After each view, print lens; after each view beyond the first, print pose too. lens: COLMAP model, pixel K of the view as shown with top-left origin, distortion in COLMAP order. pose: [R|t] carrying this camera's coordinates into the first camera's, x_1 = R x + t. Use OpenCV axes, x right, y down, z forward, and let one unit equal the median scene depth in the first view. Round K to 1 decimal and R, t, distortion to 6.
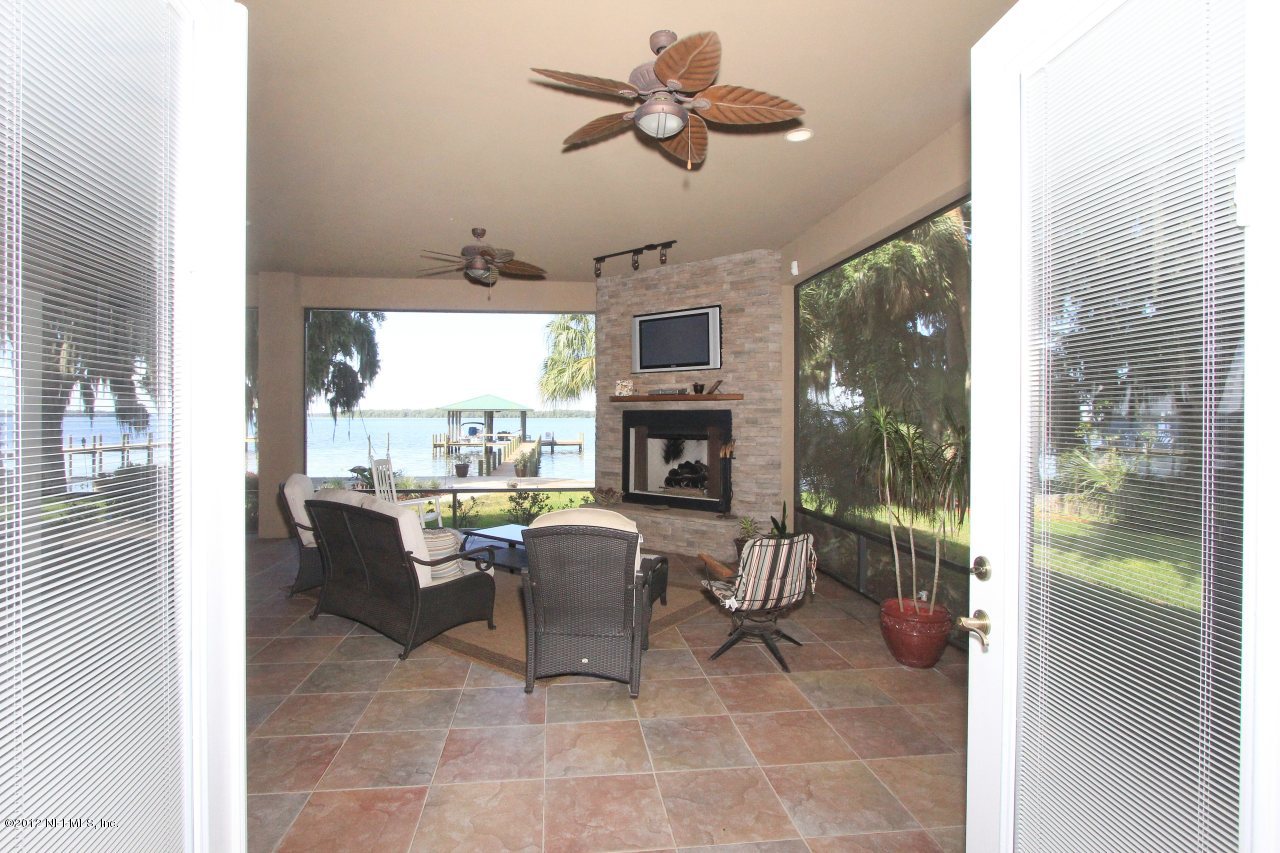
lens RADIAL K [[667.7, 0, 640.0], [0, 667.7, 426.5], [0, 0, 1]] dist [-0.011824, 0.000941]
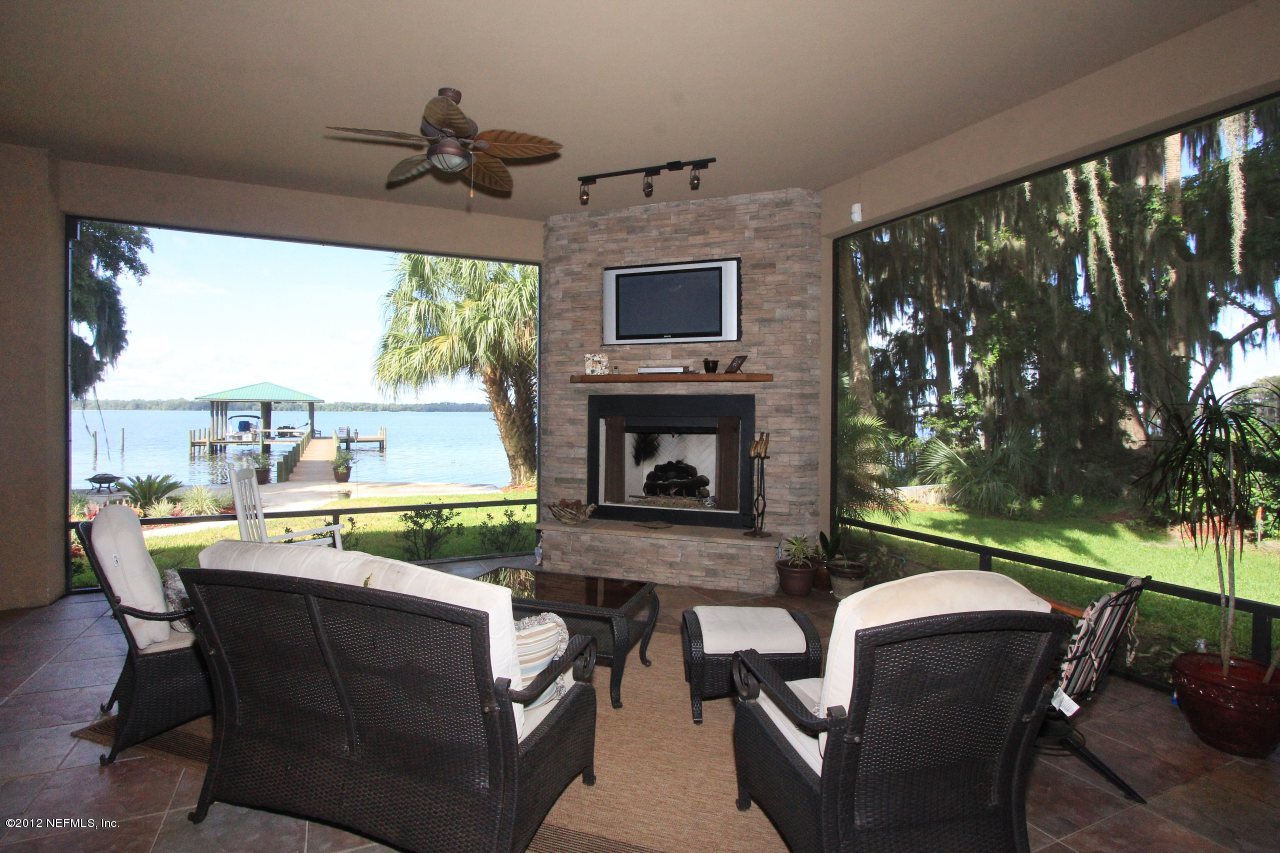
lens RADIAL K [[667.7, 0, 640.0], [0, 667.7, 426.5], [0, 0, 1]] dist [-0.011824, 0.000941]
pose [[0.948403, -0.001358, 0.317065, -0.218512], [-0.000845, 0.999976, 0.006811, 0.006286], [-0.317067, -0.006728, 0.948379, 0.291247]]
